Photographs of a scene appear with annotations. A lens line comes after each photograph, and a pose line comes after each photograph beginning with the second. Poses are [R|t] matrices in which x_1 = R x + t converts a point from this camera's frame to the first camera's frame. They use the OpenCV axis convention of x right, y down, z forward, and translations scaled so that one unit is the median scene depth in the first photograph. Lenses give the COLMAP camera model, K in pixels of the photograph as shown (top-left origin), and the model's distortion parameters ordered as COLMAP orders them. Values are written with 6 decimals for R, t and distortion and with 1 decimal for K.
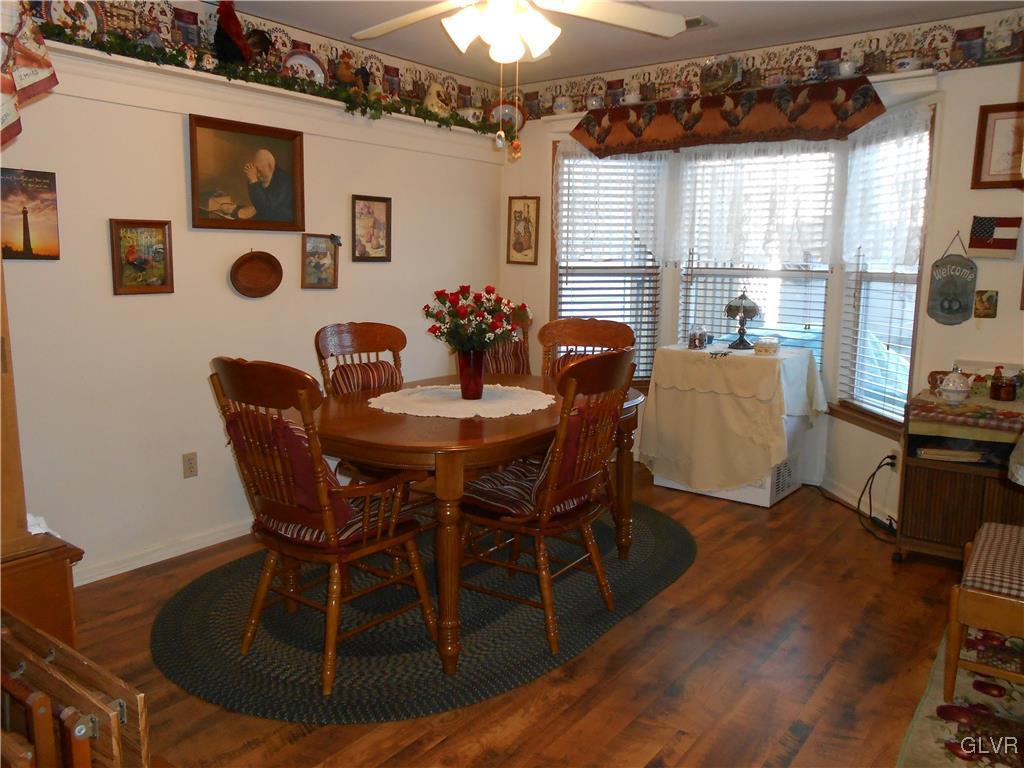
lens RADIAL K [[783.6, 0, 506.8], [0, 783.6, 382.2], [0, 0, 1]] dist [-0.047278, 0.064505]
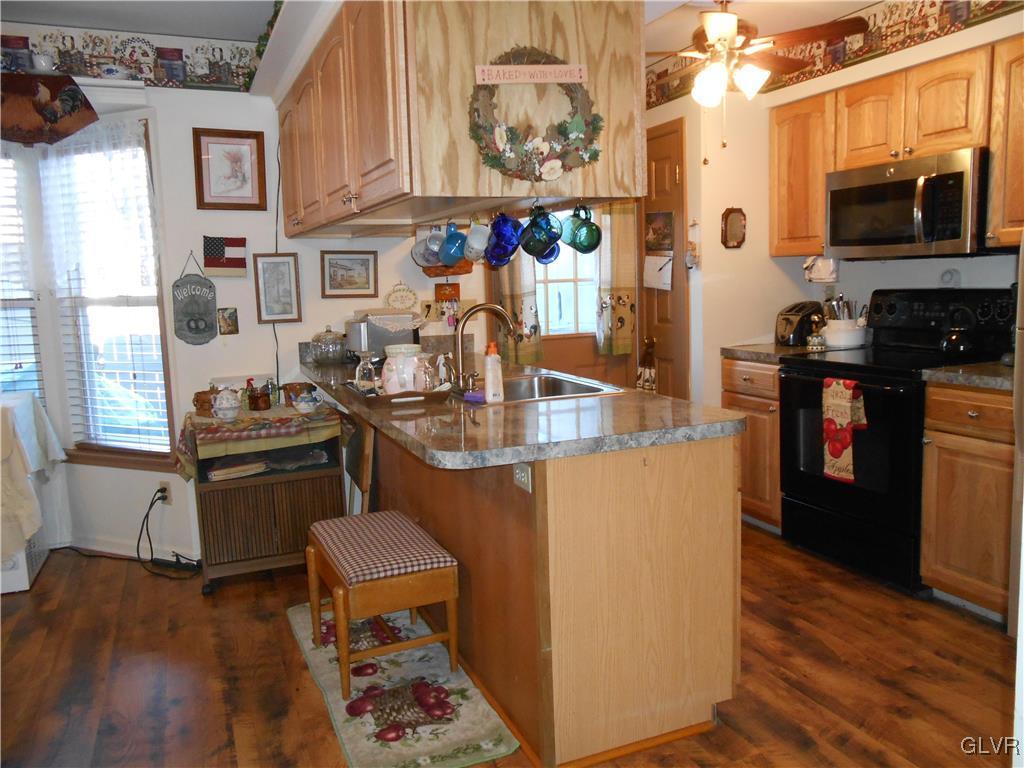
lens RADIAL K [[798.4, 0, 512.0], [0, 798.4, 384.0], [0, 0, 1]] dist [-0.004232, -0.002187]
pose [[0.493398, -0.136320, 0.859055, -0.117951], [0.166844, 0.984135, 0.060342, -0.019336], [-0.853652, 0.113556, 0.508315, 0.149517]]
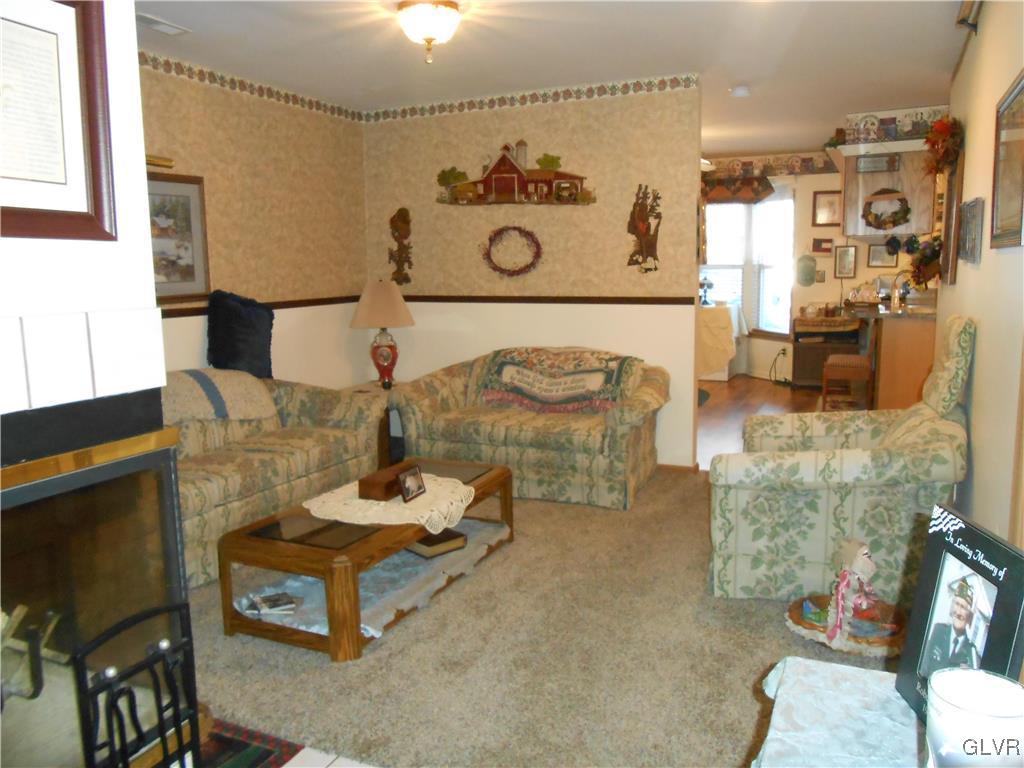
lens RADIAL K [[783.6, 0, 506.8], [0, 783.6, 382.2], [0, 0, 1]] dist [-0.047278, 0.064505]
pose [[0.977478, -0.056708, 0.203276, -0.761192], [0.058030, 0.998315, -0.000544, 0.156176], [-0.202903, 0.012328, 0.979121, -1.041663]]
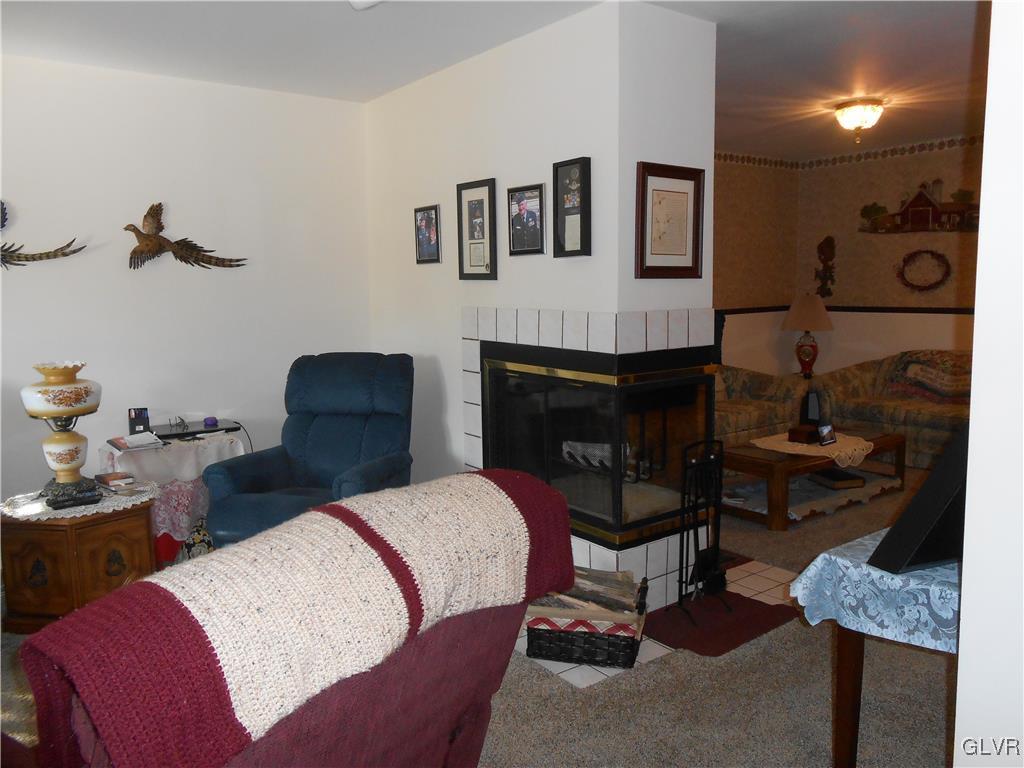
lens RADIAL K [[783.6, 0, 506.8], [0, 783.6, 382.2], [0, 0, 1]] dist [-0.047278, 0.064505]
pose [[0.955258, 0.004741, -0.295735, -0.866612], [-0.012444, 0.999630, -0.024171, 0.266981], [0.295511, 0.026770, 0.954964, -1.976002]]
